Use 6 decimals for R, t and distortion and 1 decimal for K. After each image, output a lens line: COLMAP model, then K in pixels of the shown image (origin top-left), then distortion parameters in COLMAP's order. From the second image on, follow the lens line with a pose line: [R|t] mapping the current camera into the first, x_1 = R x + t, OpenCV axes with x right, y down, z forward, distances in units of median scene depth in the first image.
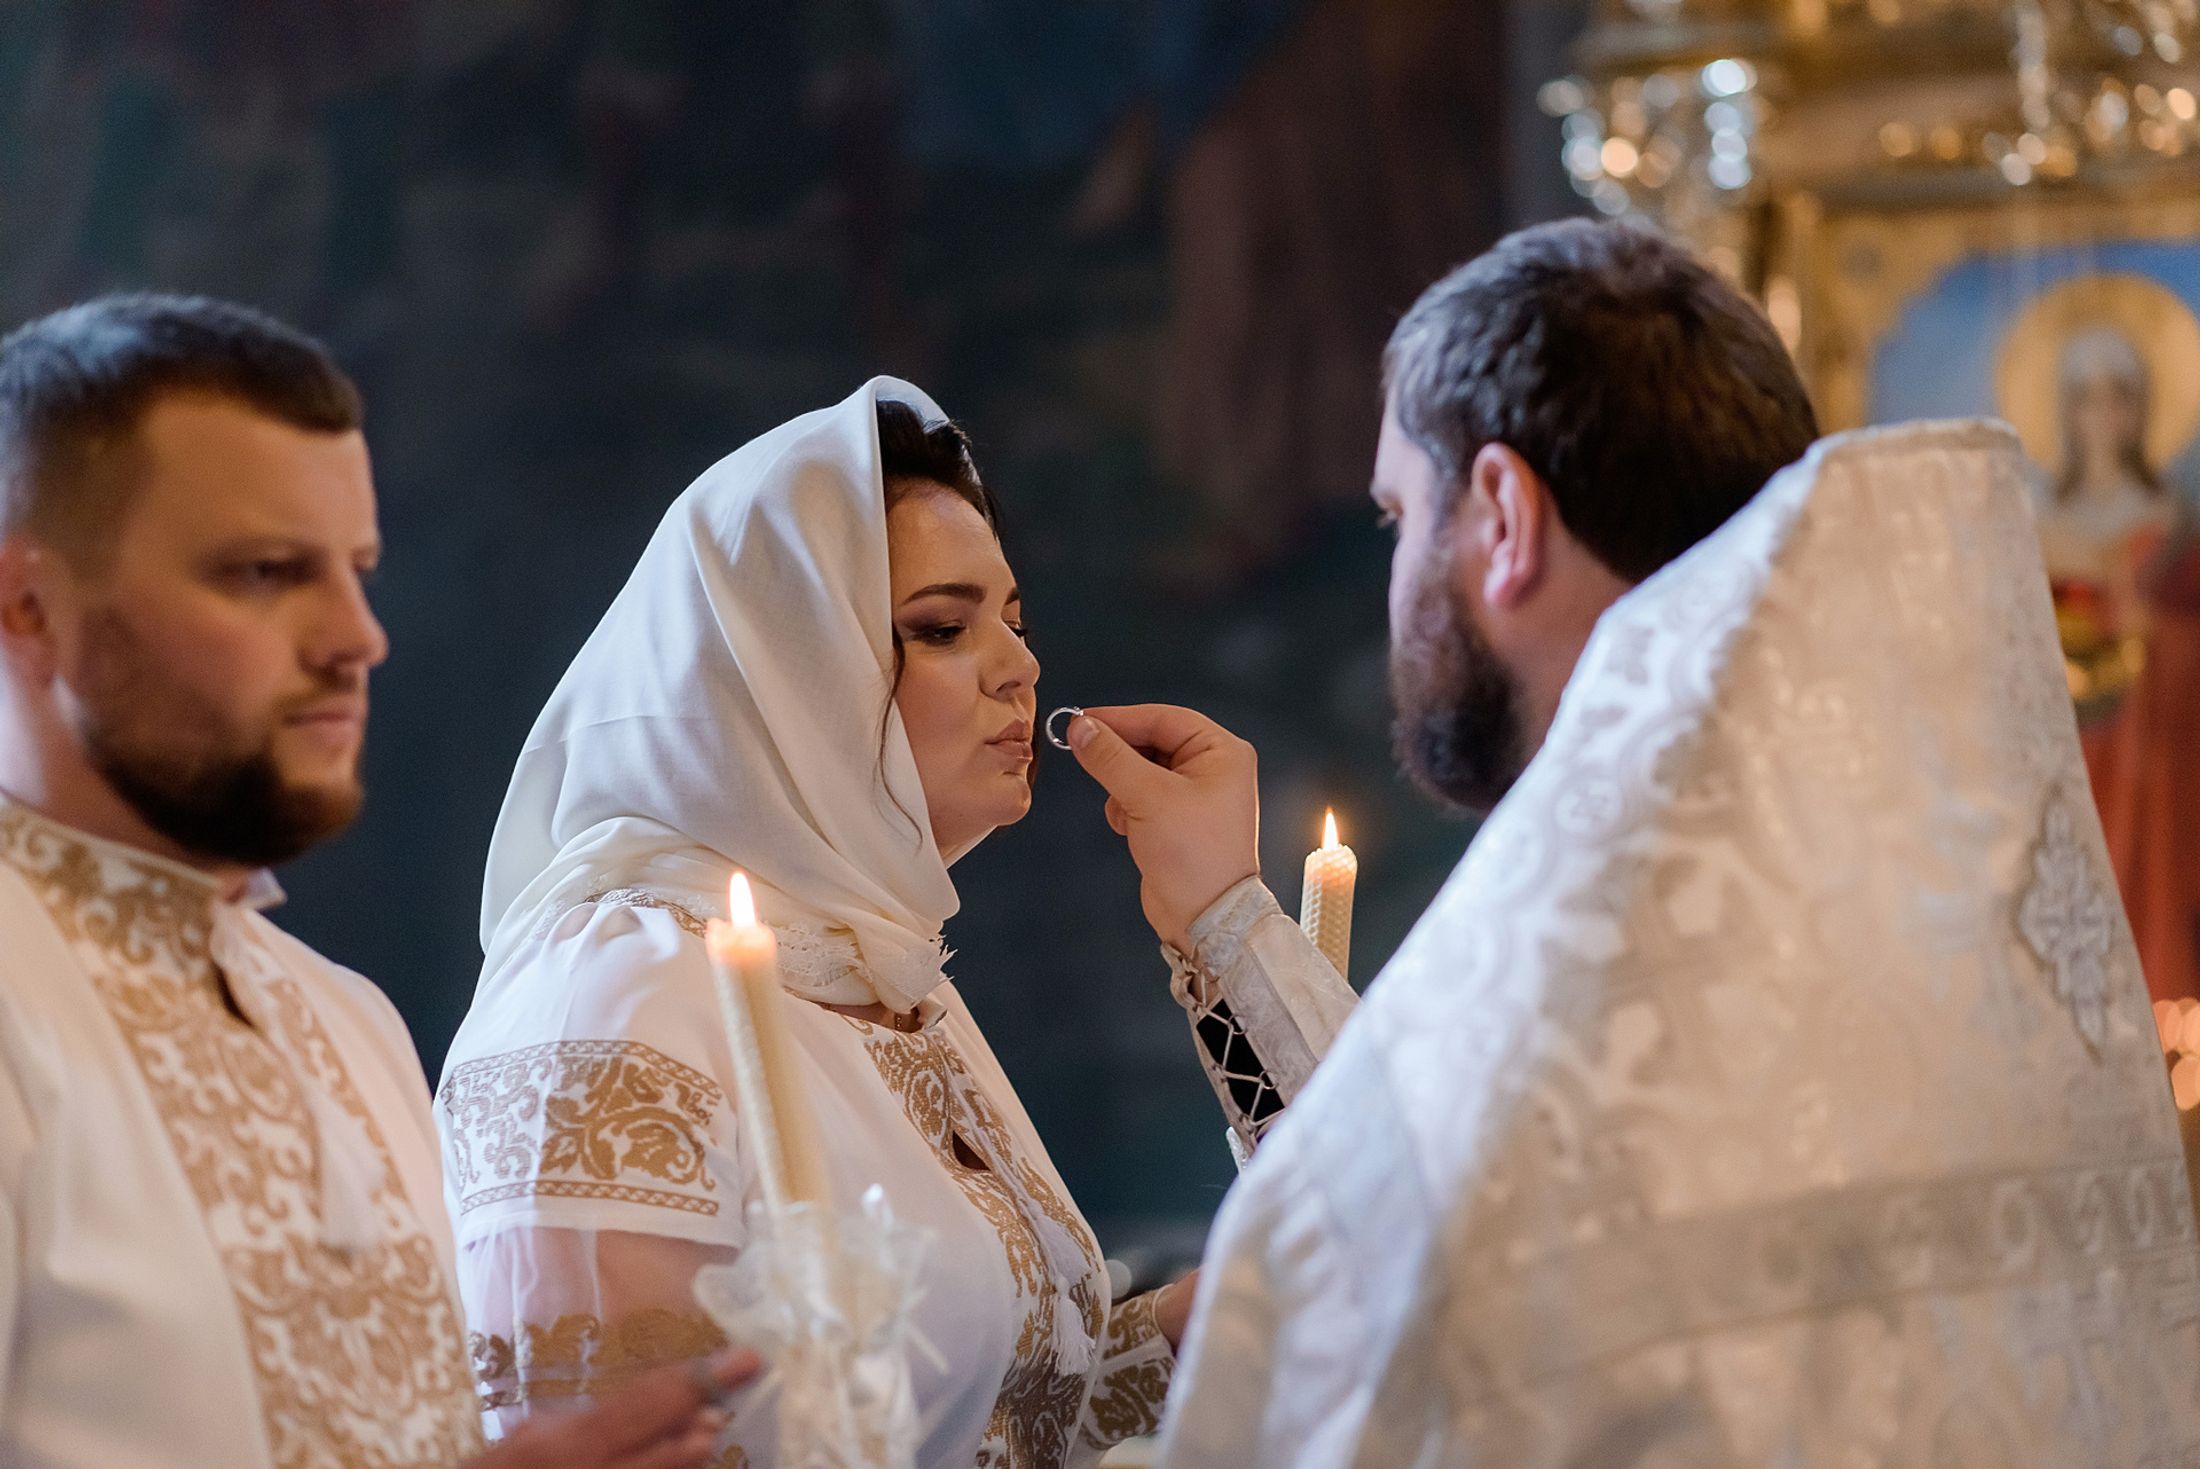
lens RADIAL K [[5366.7, 0, 1036.1], [0, 5366.7, 947.3], [0, 0, 1]] dist [-0.087521, 0.000000]
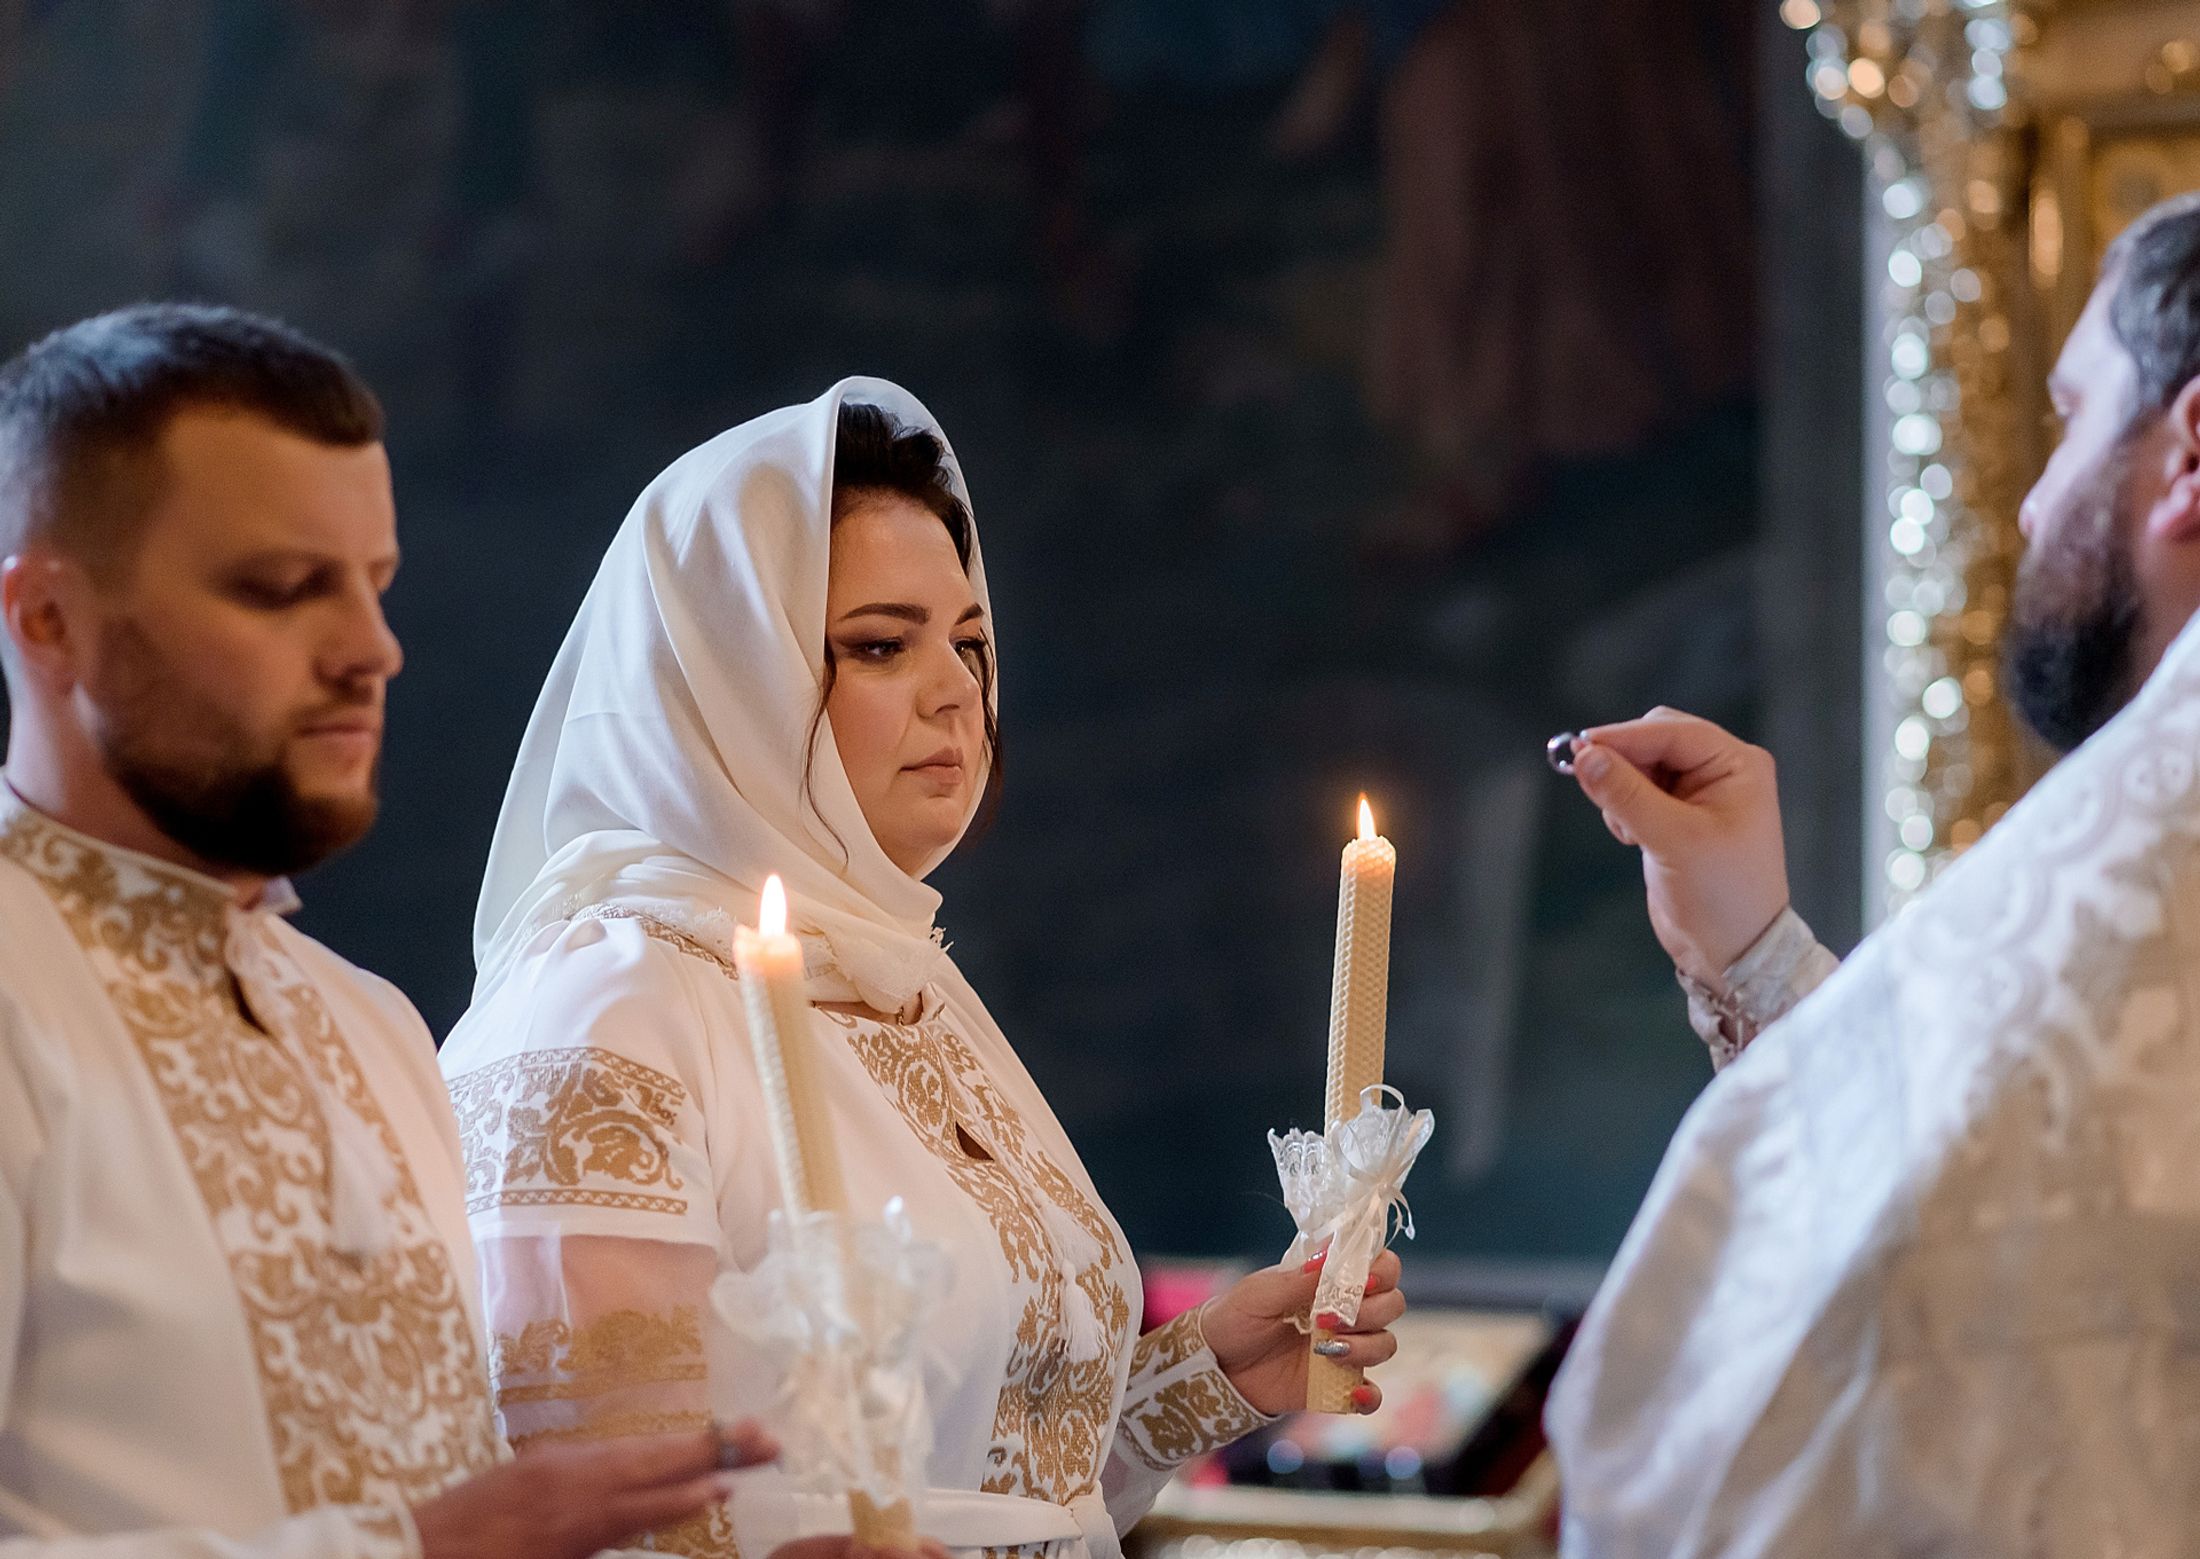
lens RADIAL K [[6353.0, 0, 1110.2], [0, 6353.0, 780.0], [0, 0, 1]] dist [0.004117, 0.000000]
pose [[0.999227, 0.005408, -0.038950, 0.058815], [-0.006352, 0.999688, -0.024153, -0.004960], [0.038807, 0.024381, 0.998949, -0.190660]]
